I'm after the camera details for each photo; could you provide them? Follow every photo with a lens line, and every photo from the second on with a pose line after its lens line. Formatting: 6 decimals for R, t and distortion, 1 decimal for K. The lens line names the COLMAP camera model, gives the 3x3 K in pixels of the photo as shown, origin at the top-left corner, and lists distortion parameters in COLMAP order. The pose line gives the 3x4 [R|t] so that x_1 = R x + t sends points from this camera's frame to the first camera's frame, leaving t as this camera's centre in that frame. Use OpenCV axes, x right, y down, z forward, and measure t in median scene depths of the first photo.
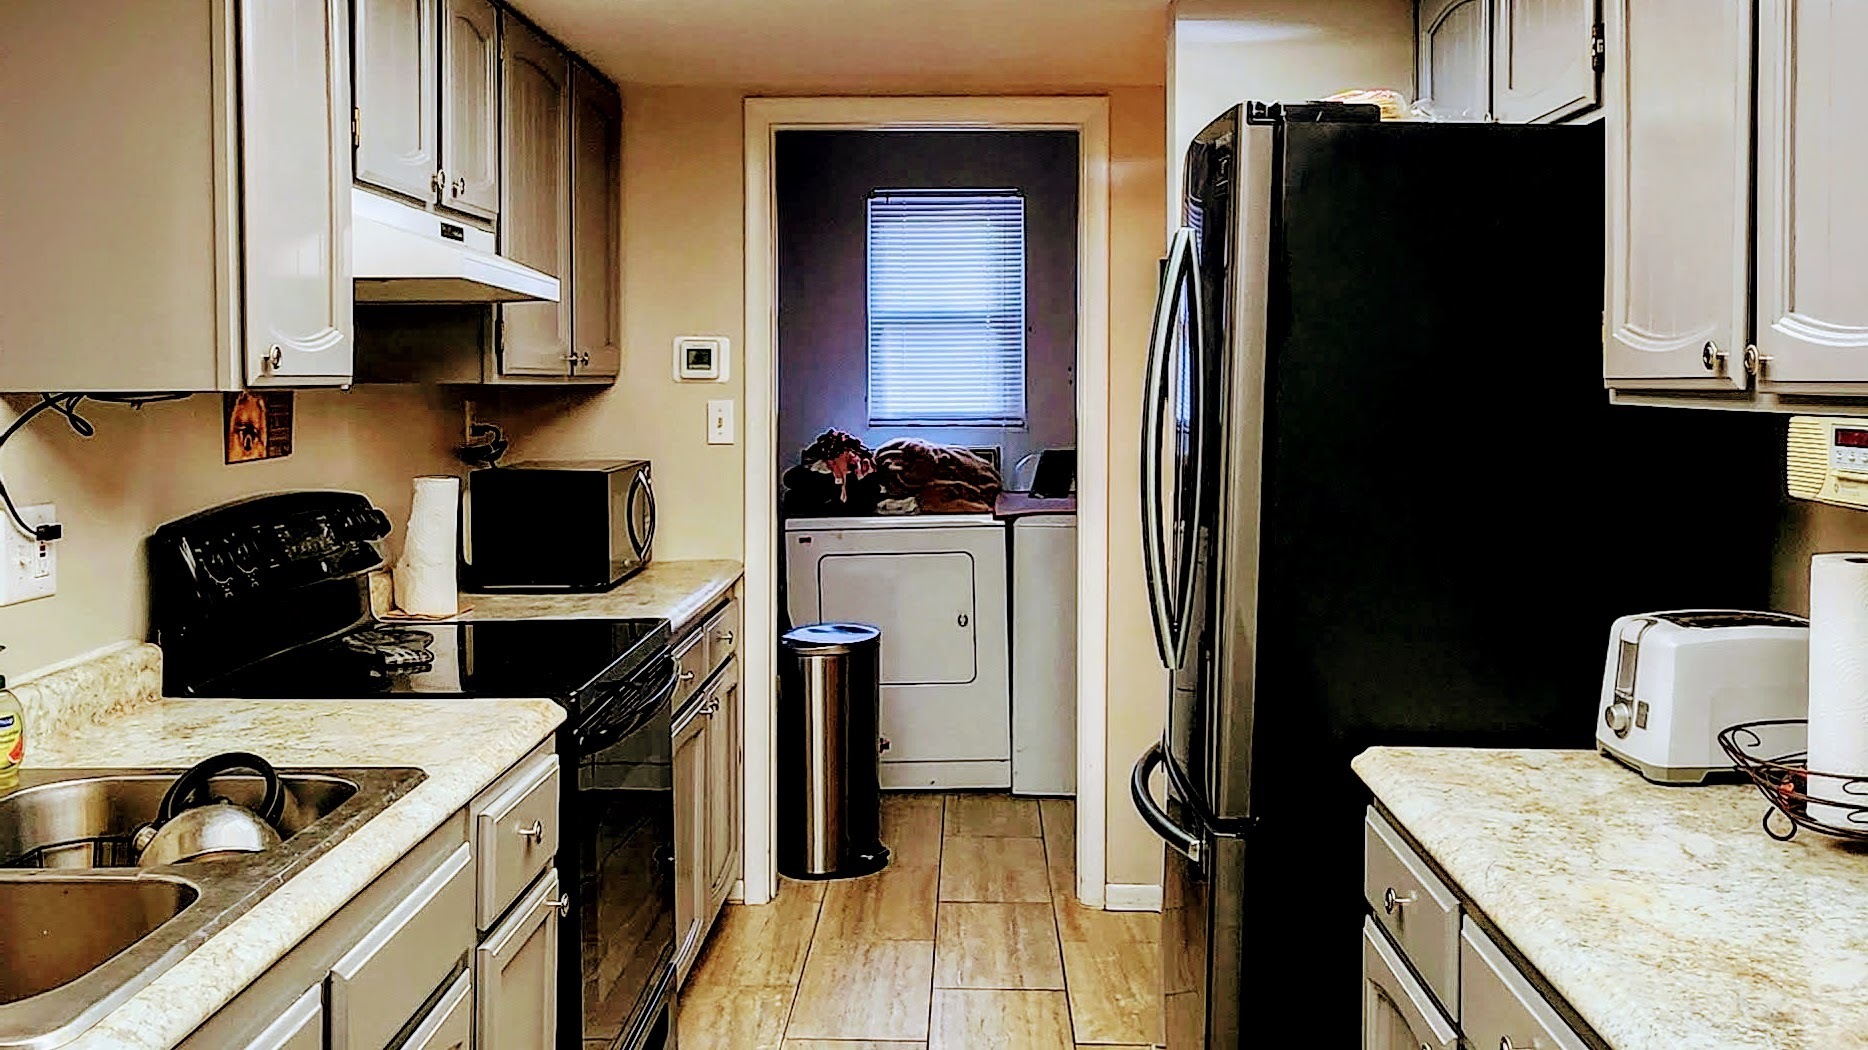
lens RADIAL K [[1595.0, 0, 934.0], [0, 1595.0, 525.0], [0, 0, 1]] dist [0.001825, 0.001365]
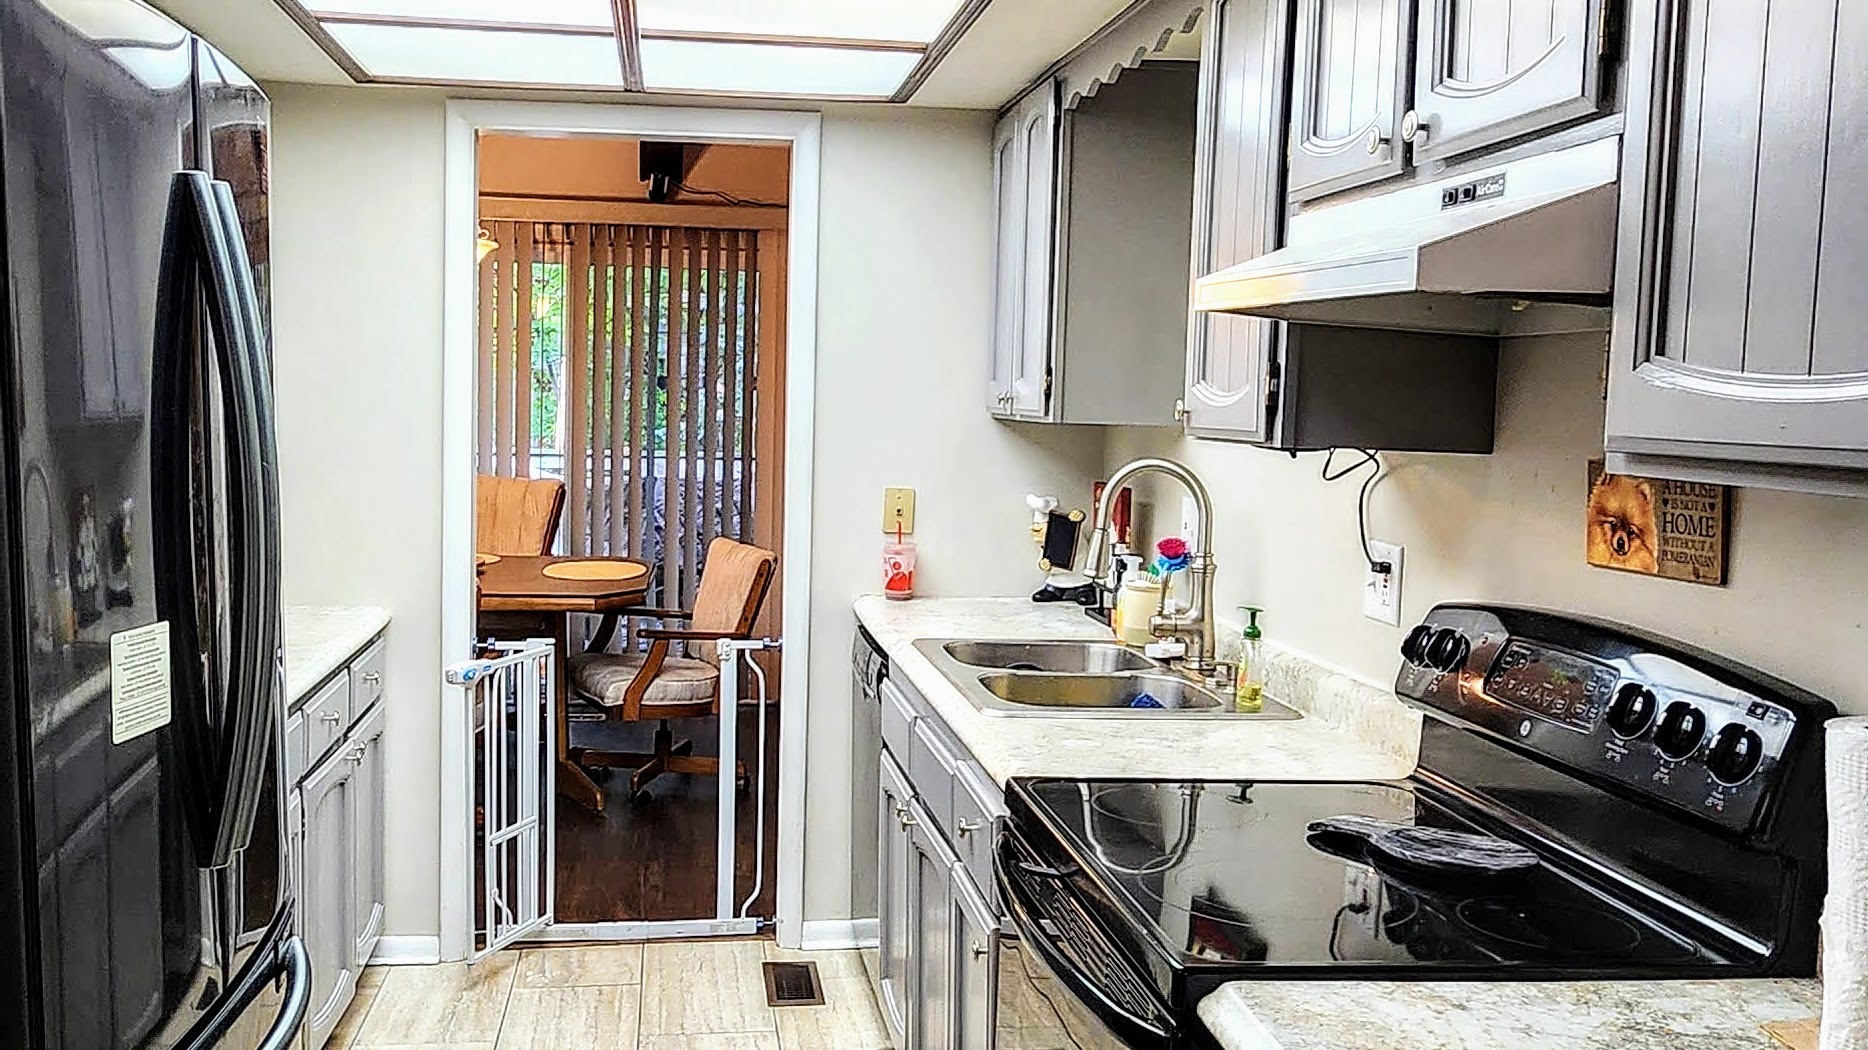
lens RADIAL K [[1595.0, 0, 934.0], [0, 1595.0, 525.0], [0, 0, 1]] dist [0.001825, 0.001365]
pose [[-0.981650, -0.010120, -0.190422, -0.009714], [-0.042807, 0.984799, 0.168338, -0.161990], [0.185824, 0.173400, -0.967162, 1.606118]]
